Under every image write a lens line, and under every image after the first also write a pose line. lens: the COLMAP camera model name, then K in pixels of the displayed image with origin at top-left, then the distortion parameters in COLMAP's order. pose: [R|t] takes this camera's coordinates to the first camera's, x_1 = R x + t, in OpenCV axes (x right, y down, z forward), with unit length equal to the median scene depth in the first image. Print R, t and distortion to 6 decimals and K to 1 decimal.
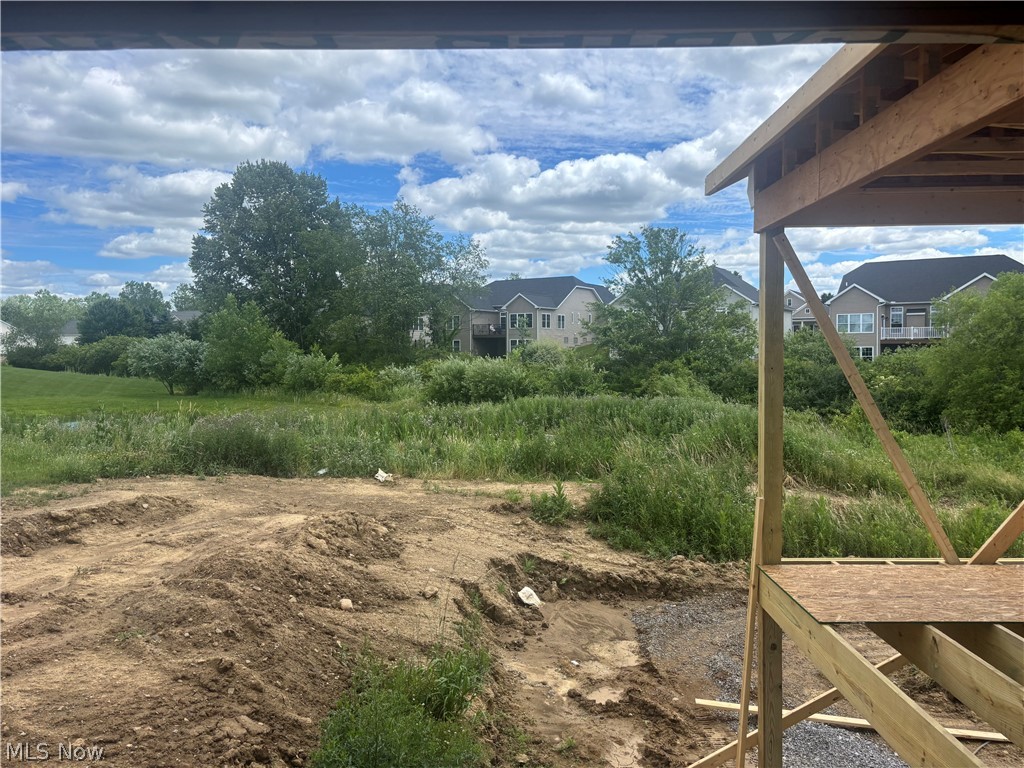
lens RADIAL K [[771.6, 0, 512.0], [0, 771.6, 384.0], [0, 0, 1]] dist [0.058056, -0.097943]
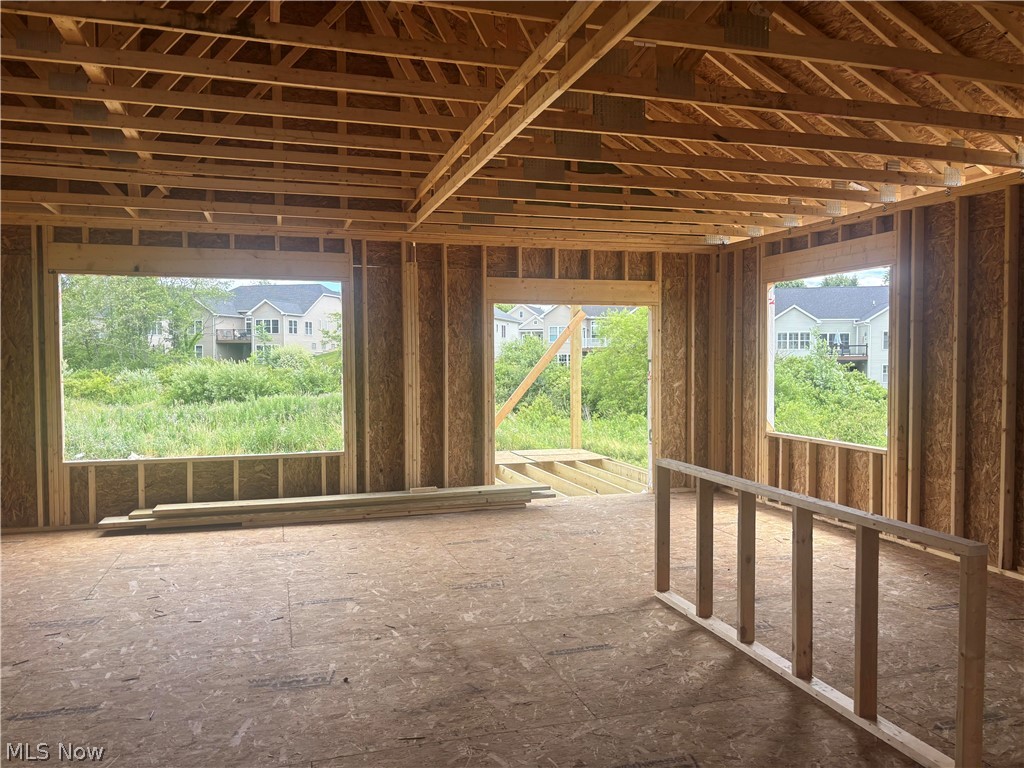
lens RADIAL K [[786.9, 0, 529.2], [0, 786.9, 384.2], [0, 0, 1]] dist [0.056161, -0.139714]
pose [[0.947785, -0.009127, 0.318778, 0.015504], [0.011705, 0.999912, -0.006173, 0.011567], [-0.318694, 0.009582, 0.947809, -0.246384]]
